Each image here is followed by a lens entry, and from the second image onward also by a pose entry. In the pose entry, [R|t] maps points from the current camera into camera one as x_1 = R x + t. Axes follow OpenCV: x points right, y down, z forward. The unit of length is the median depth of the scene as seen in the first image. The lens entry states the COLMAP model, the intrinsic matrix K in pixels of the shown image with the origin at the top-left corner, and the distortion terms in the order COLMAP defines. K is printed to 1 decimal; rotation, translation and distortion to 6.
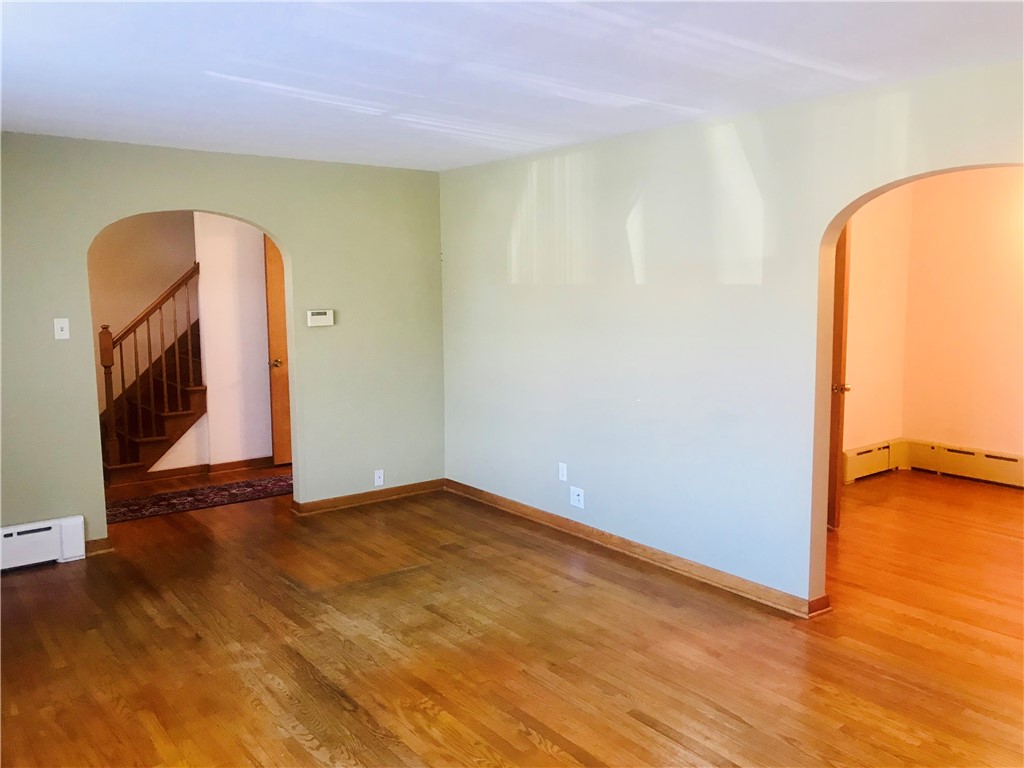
lens RADIAL K [[833.4, 0, 517.7], [0, 833.4, 380.5], [0, 0, 1]] dist [0.036774, -0.039054]
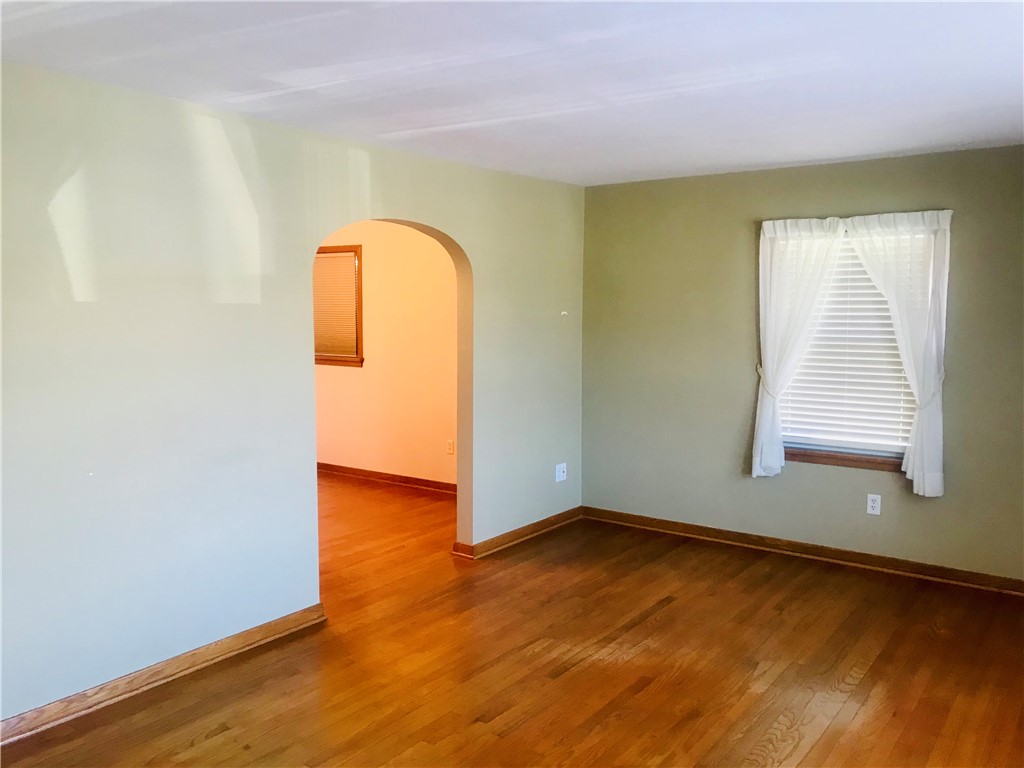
lens RADIAL K [[833.4, 0, 513.1], [0, 833.4, 375.8], [0, 0, 1]] dist [0.036774, -0.039054]
pose [[-0.280777, -0.073991, 0.956917, -0.678143], [0.113082, 0.987529, 0.109538, -0.103218], [-0.953088, 0.138966, -0.268909, 0.970280]]
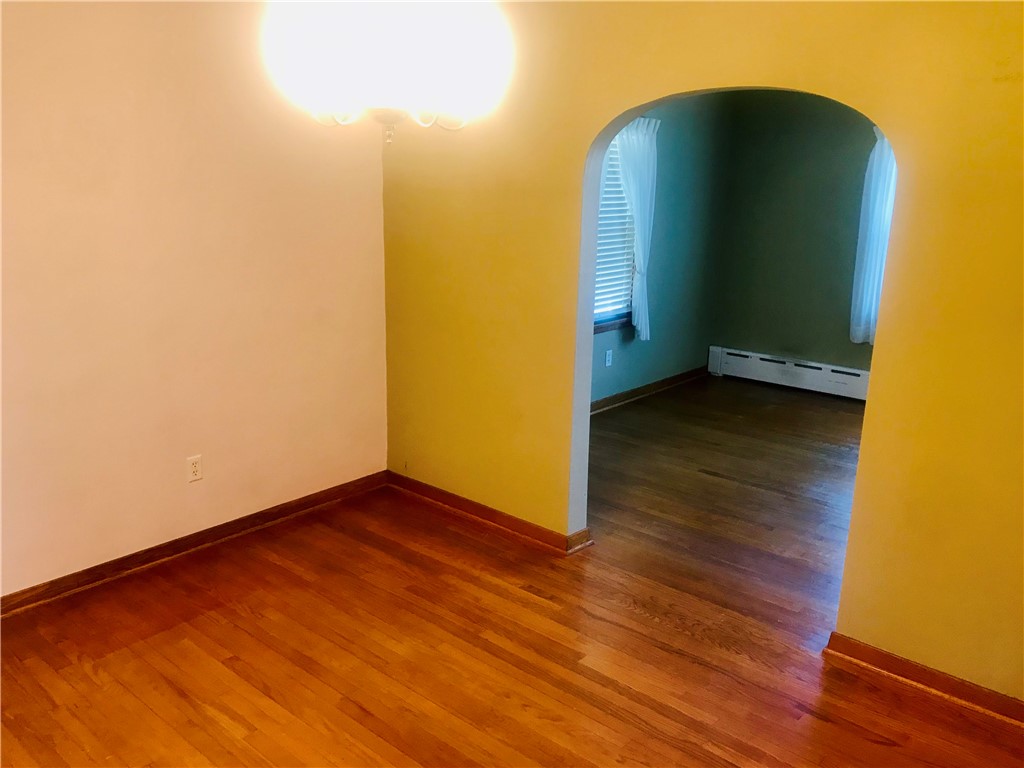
lens RADIAL K [[833.4, 0, 509.7], [0, 833.4, 384.5], [0, 0, 1]] dist [0.036774, -0.039054]
pose [[-0.980999, 0.044001, -0.188960, 0.769872], [-0.026635, 0.934179, 0.355810, -0.210067], [0.192178, 0.354082, -0.915256, 1.519749]]
